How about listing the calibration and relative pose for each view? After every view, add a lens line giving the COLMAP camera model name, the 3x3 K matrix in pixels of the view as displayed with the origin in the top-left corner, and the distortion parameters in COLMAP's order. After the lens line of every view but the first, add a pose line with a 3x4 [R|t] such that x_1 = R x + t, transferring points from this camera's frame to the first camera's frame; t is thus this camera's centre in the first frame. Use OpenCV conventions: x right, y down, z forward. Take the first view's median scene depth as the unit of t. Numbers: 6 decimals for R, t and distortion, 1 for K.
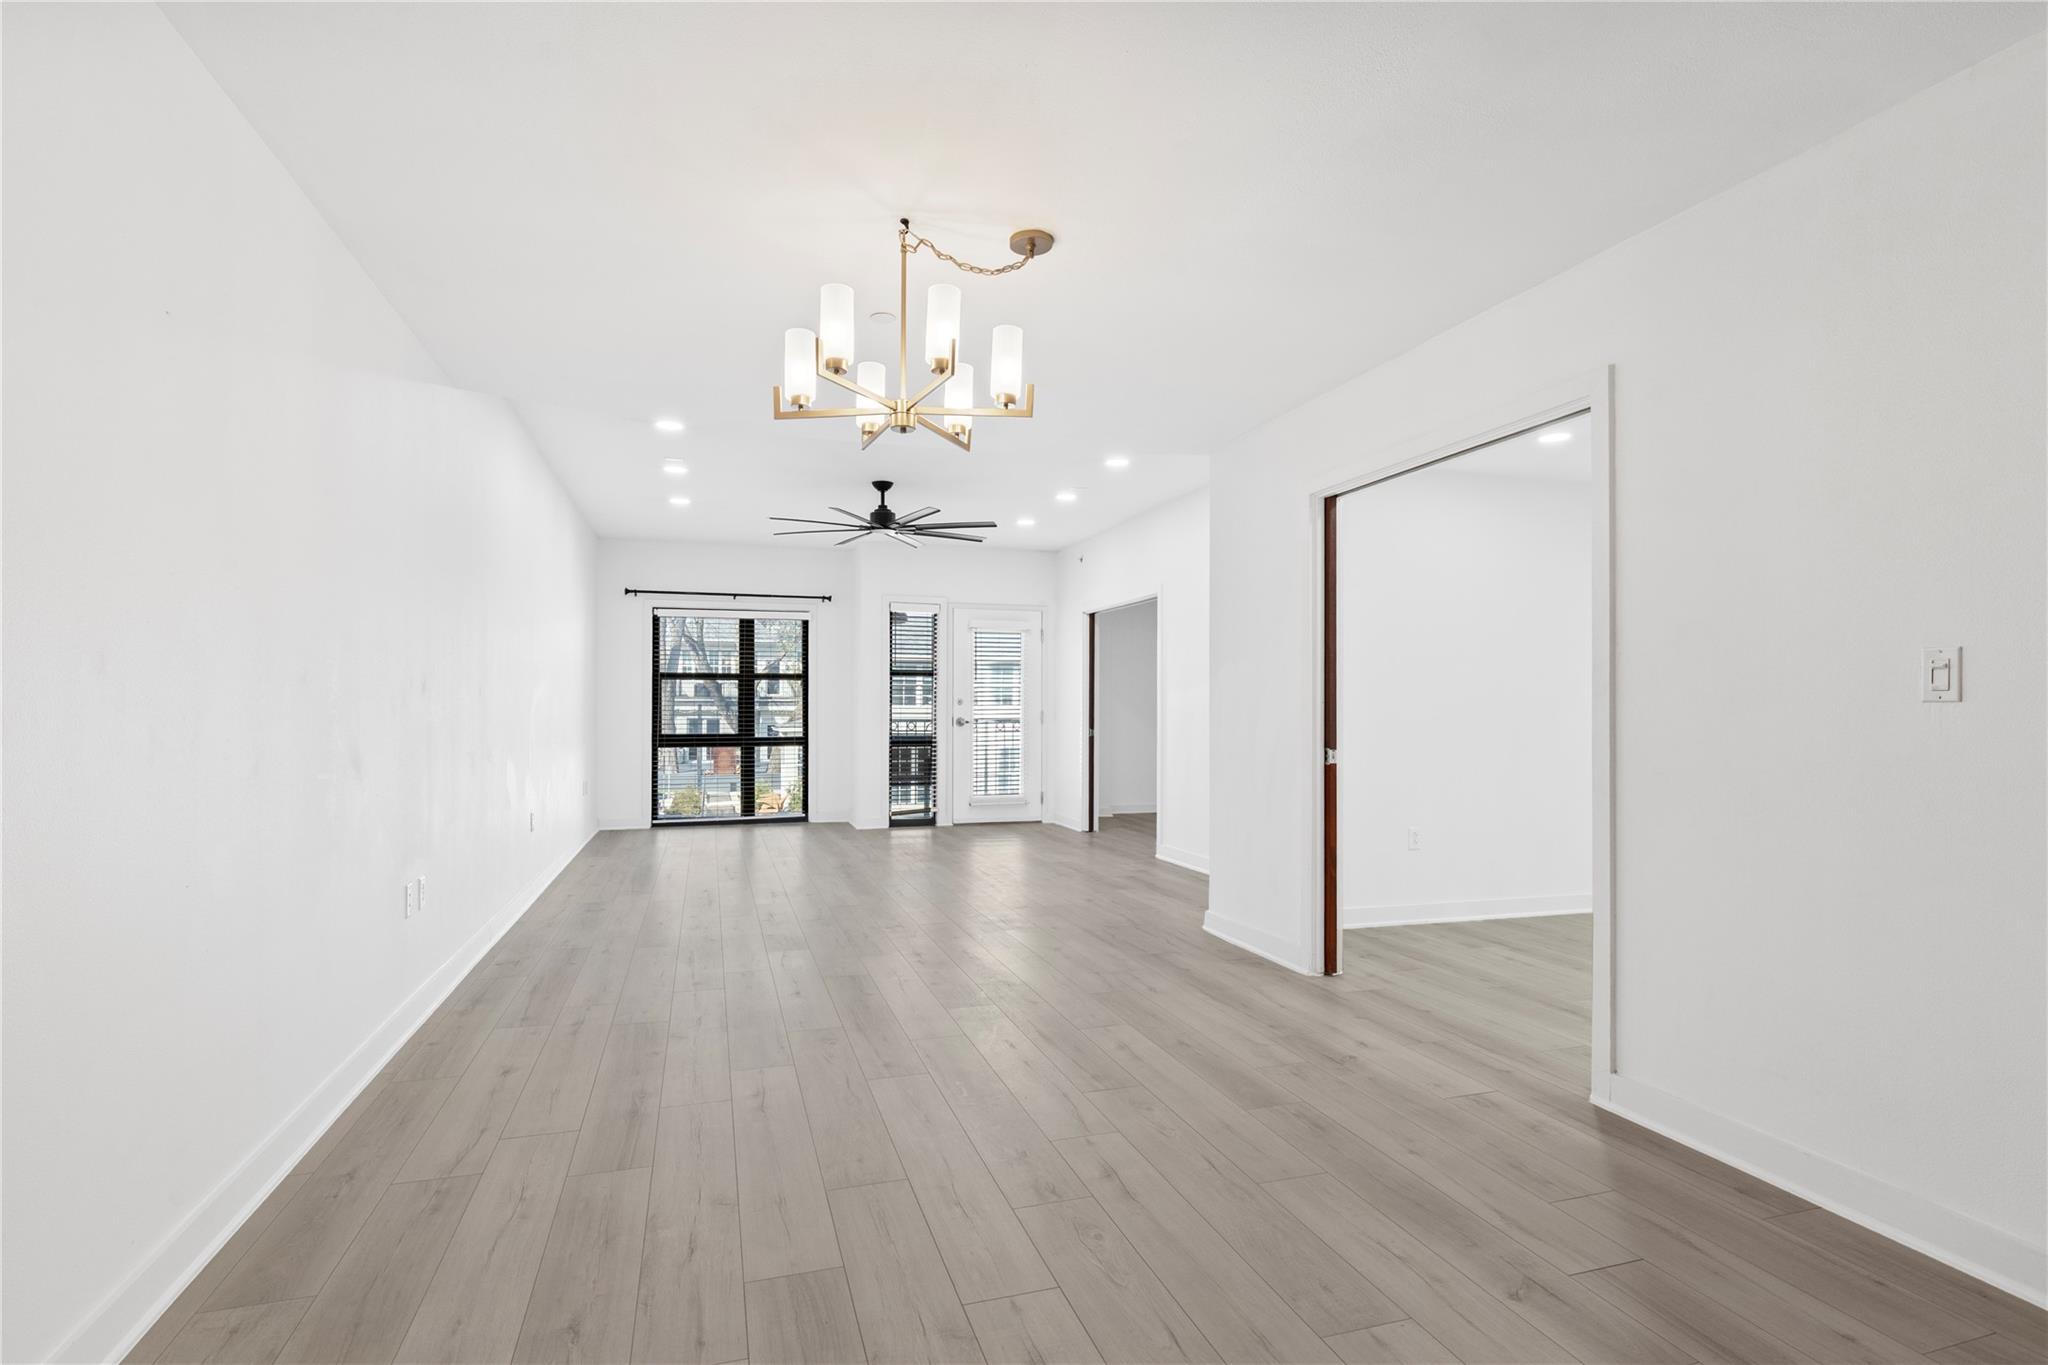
lens RADIAL K [[1019.6, 0, 1021.6], [0, 1019.6, 699.0], [0, 0, 1]] dist [0.017857, -0.000269]
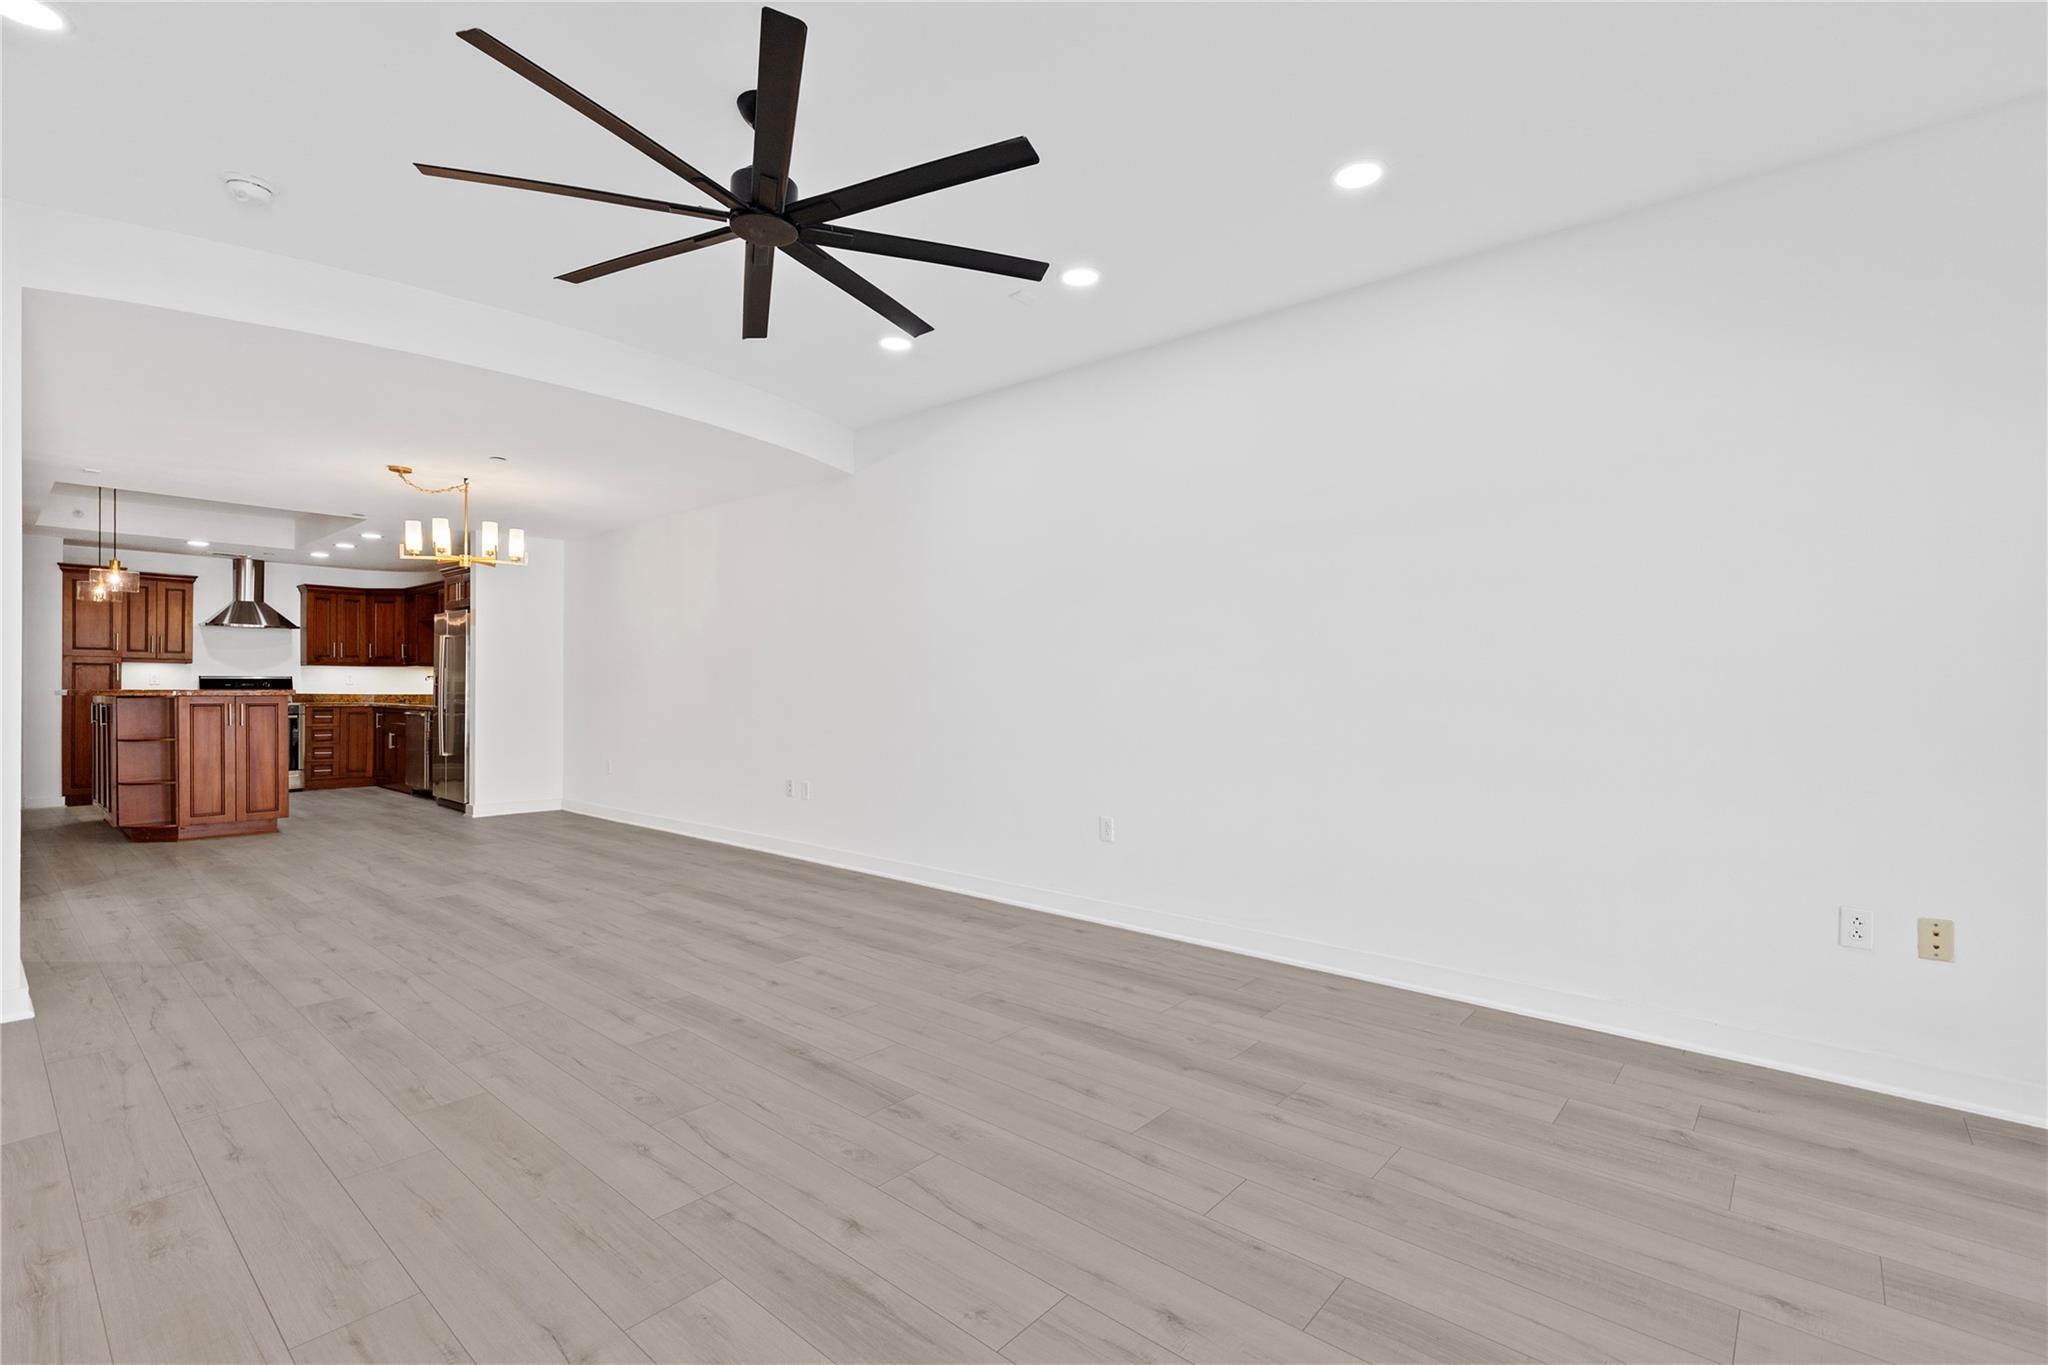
lens RADIAL K [[924.2, 0, 1030.0], [0, 924.2, 710.0], [0, 0, 1]] dist [0.001695, -0.000221]
pose [[-0.846203, 0.006456, -0.532822, -0.026412], [-0.003942, 0.999823, 0.018375, 0.008801], [0.532847, 0.017649, -0.846028, 1.007504]]
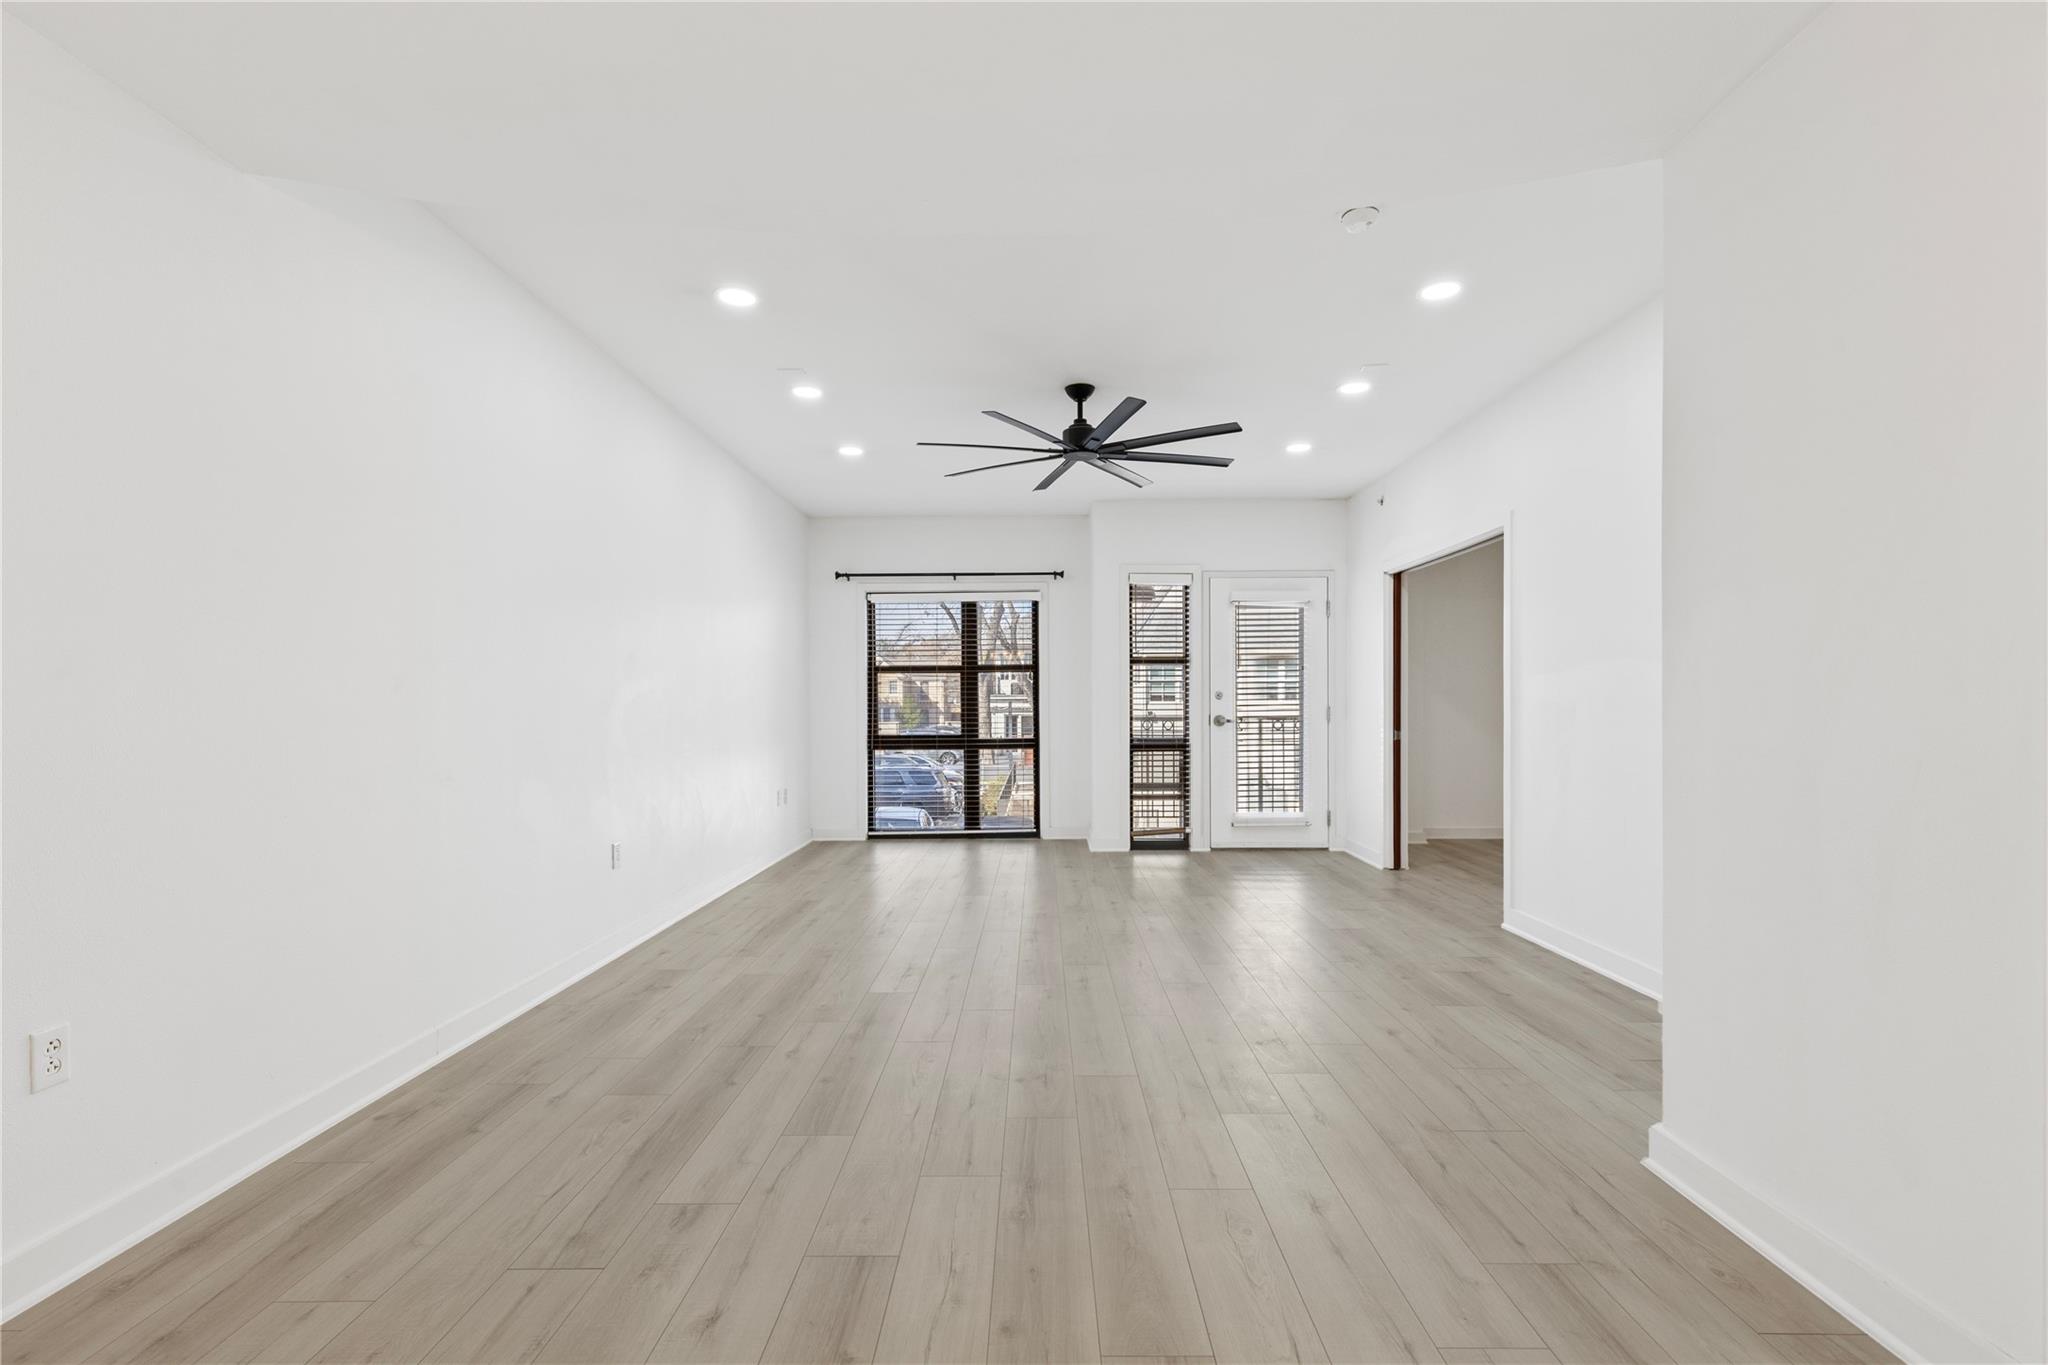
lens RADIAL K [[924.2, 0, 1030.0], [0, 924.2, 710.0], [0, 0, 1]] dist [0.001695, -0.000221]
pose [[0.951850, -0.005100, -0.306523, 0.020419], [0.009889, 0.999852, 0.014073, 0.002599], [0.306406, -0.016427, 0.951759, 0.276378]]
